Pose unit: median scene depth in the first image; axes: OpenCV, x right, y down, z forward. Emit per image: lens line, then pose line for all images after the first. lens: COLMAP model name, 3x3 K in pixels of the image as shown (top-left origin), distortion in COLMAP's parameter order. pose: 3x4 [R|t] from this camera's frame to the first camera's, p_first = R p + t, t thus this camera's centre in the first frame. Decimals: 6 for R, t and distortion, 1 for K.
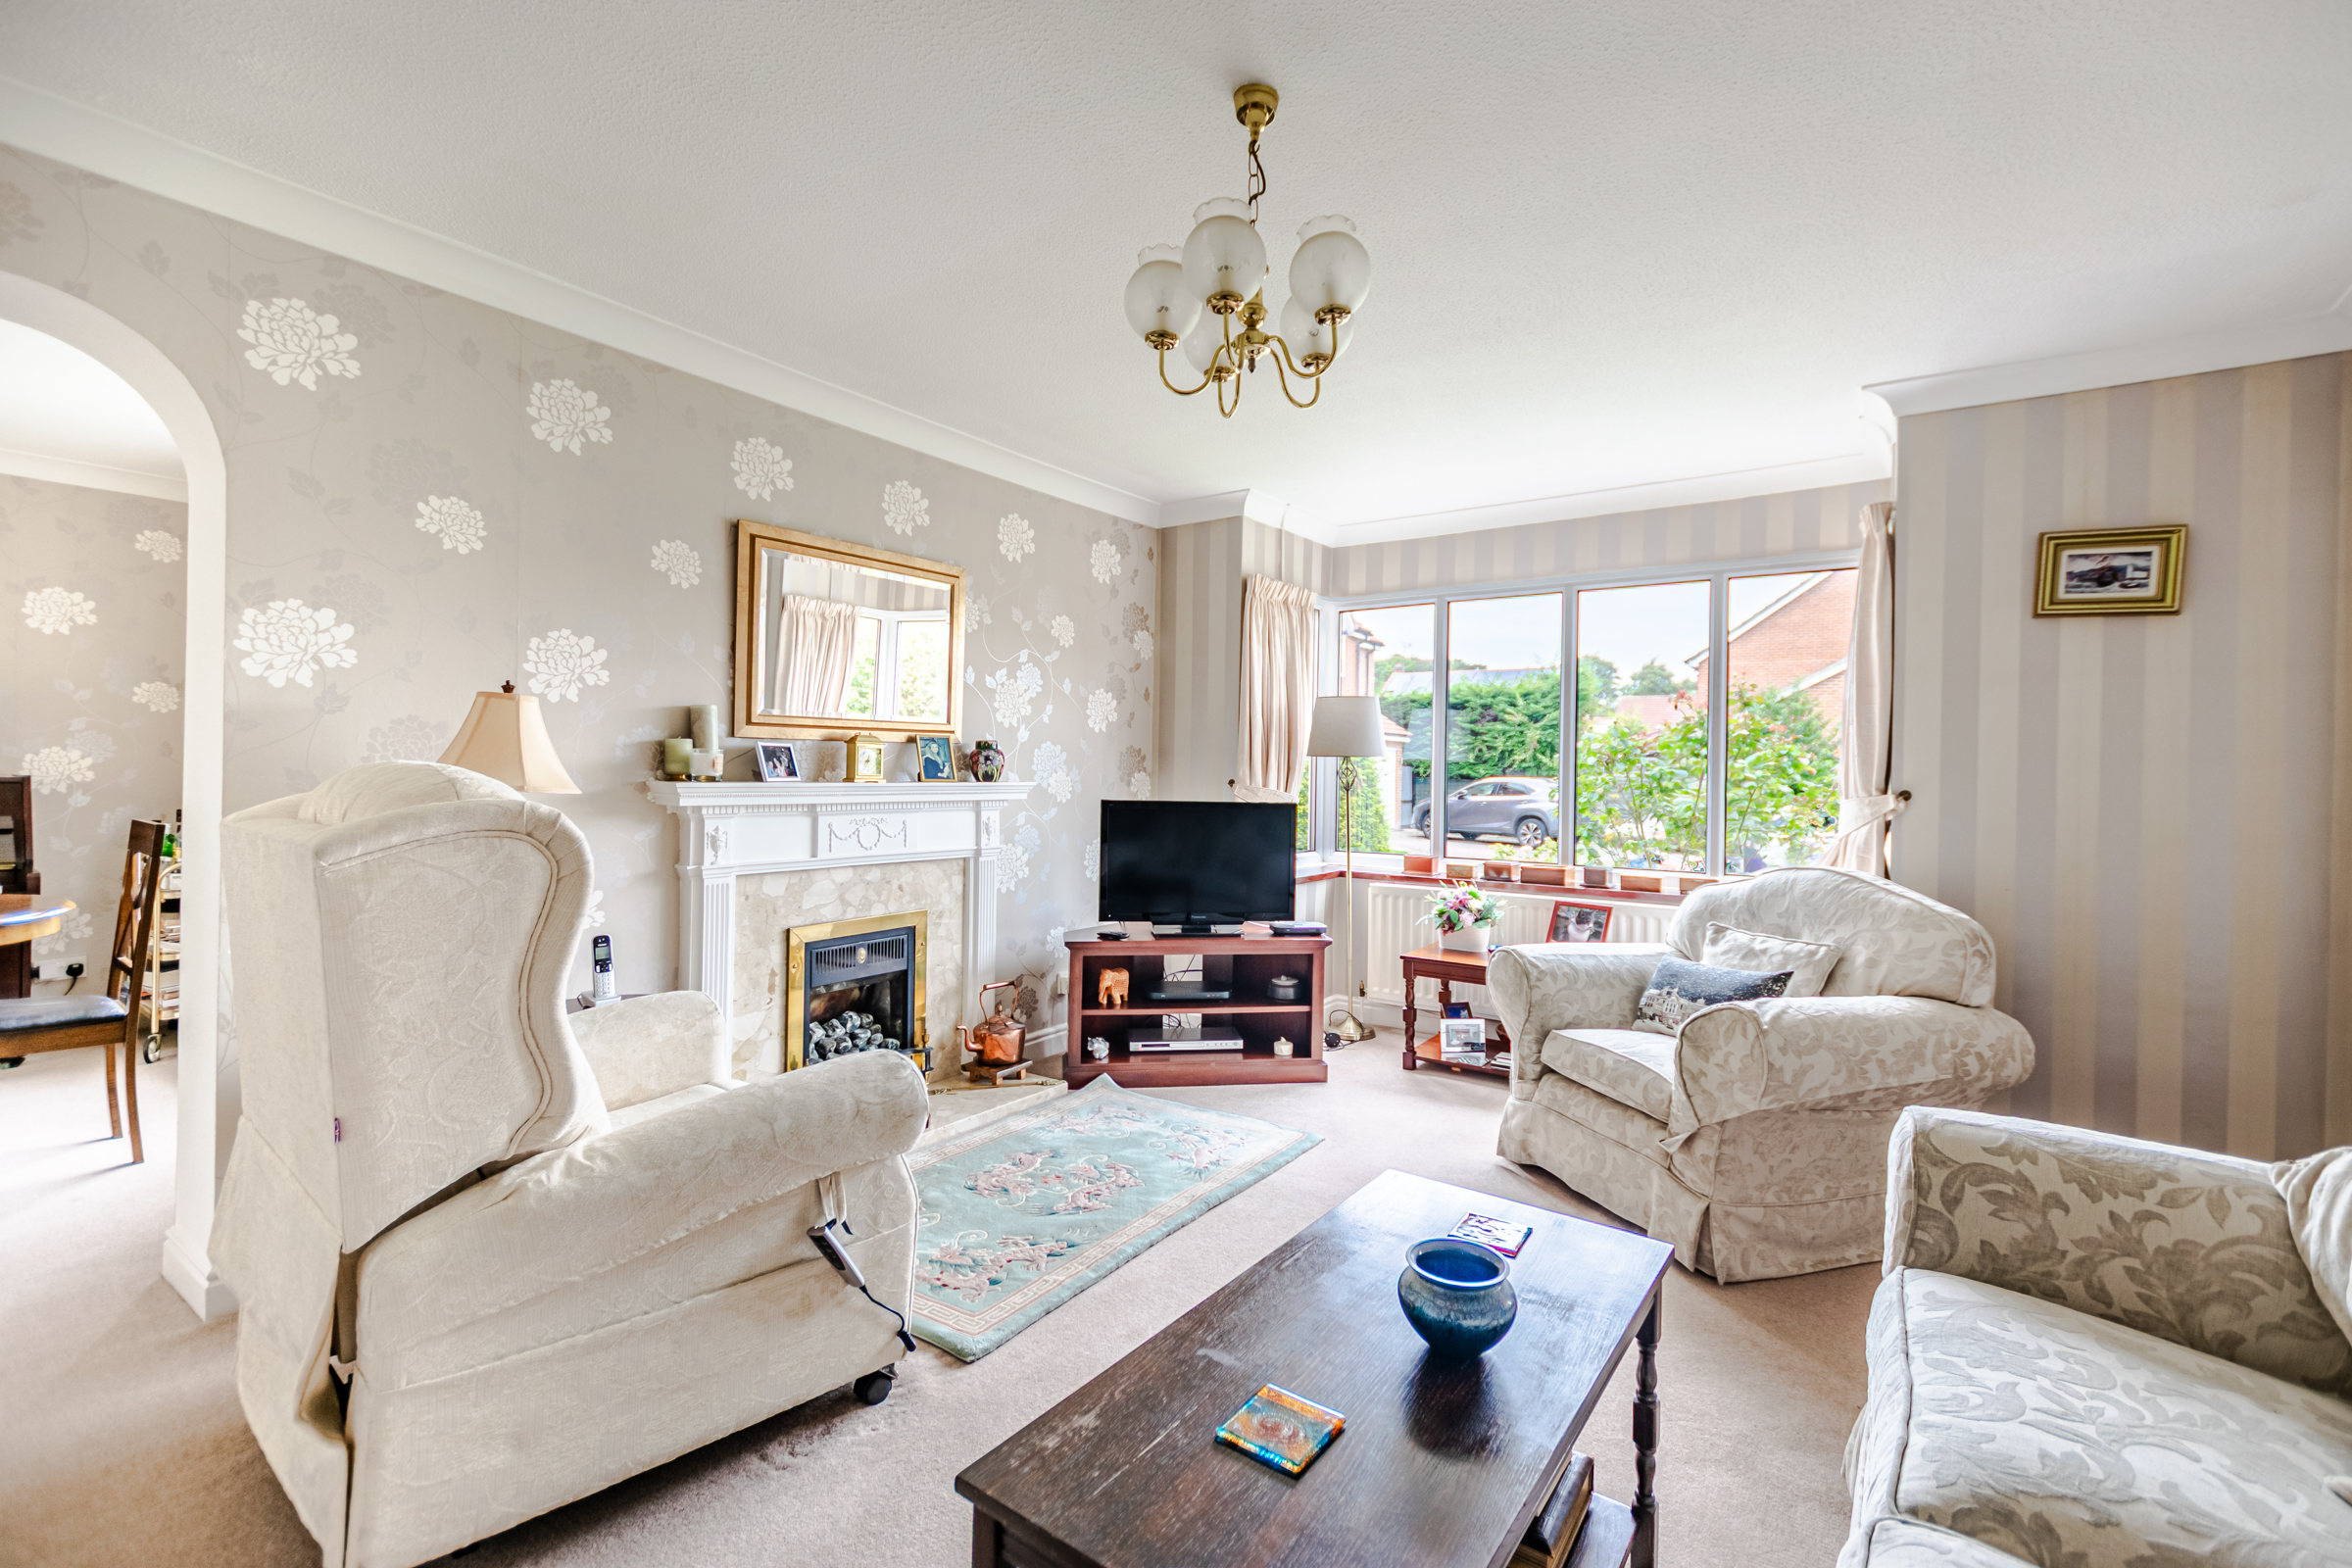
lens RADIAL K [[1025.2, 0, 1182.0], [0, 1025.2, 774.2], [0, 0, 1]] dist [0.008325, -0.000983]
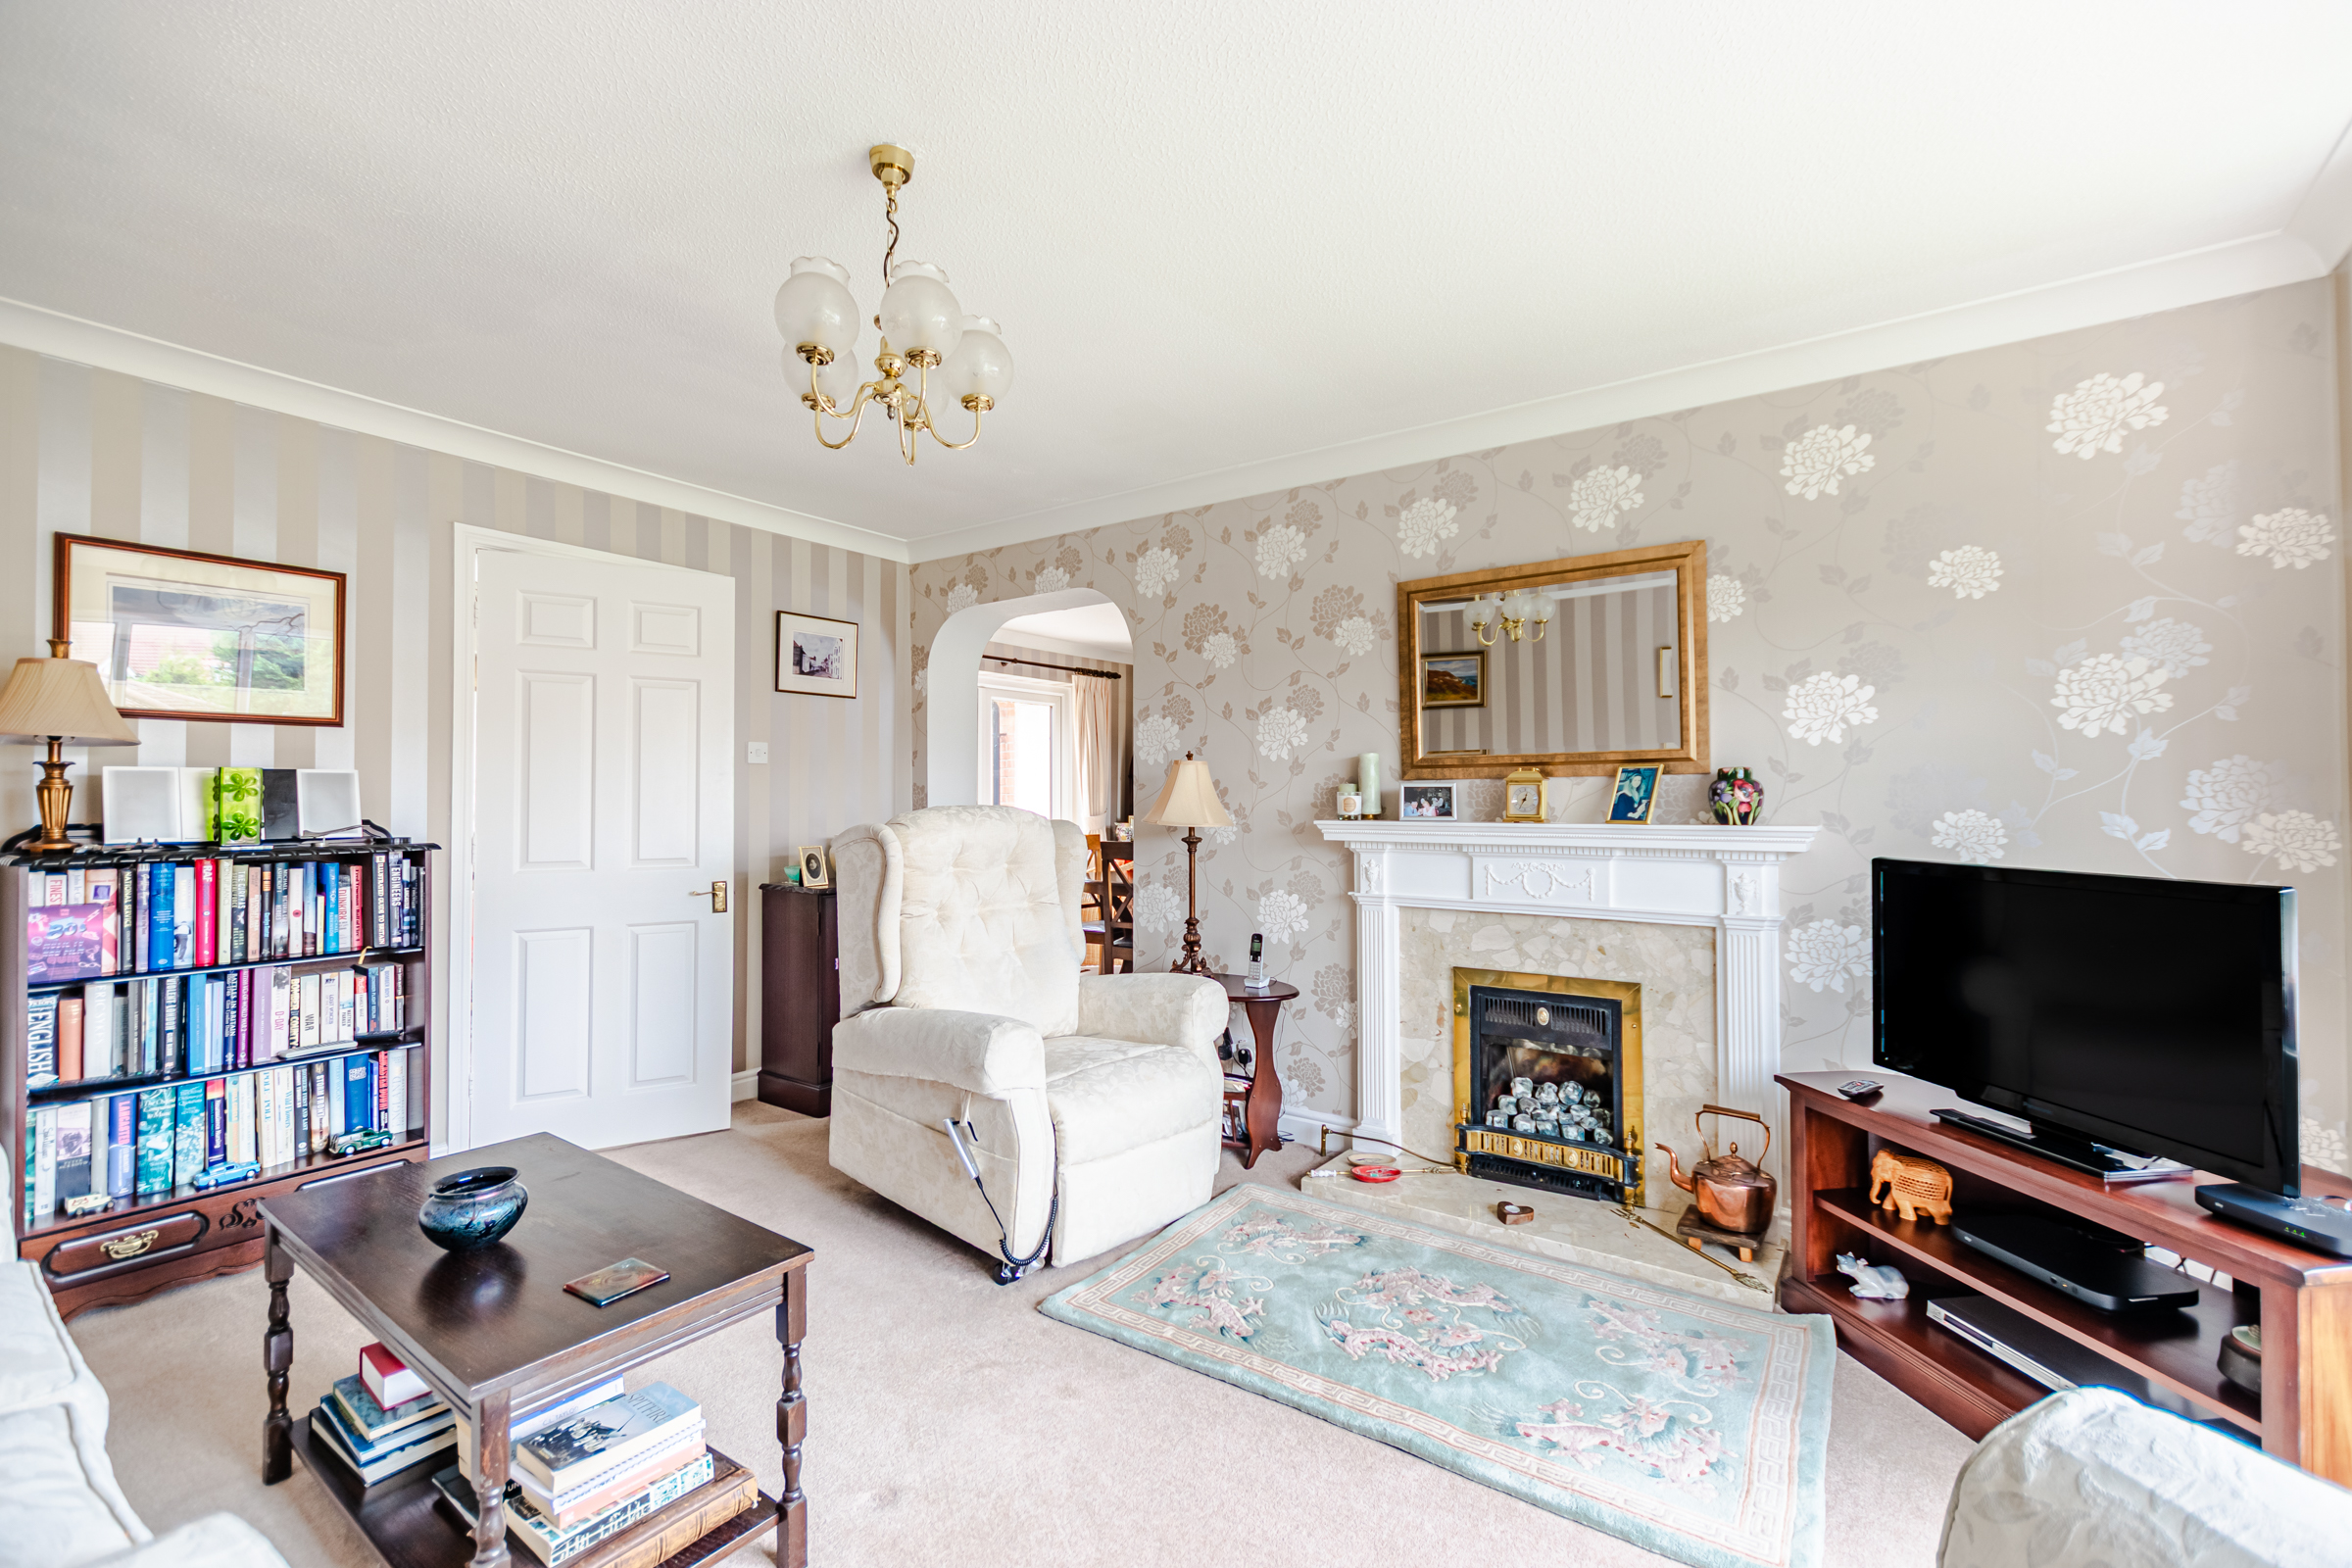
lens RADIAL K [[969.8, 0, 1185.5], [0, 969.8, 786.6], [0, 0, 1]] dist [-0.029525, -0.000089]
pose [[-0.001217, -0.034475, -0.999405, 0.513428], [-0.006043, 0.999388, -0.034467, 0.006559], [0.999981, 0.005998, -0.001424, 0.656580]]
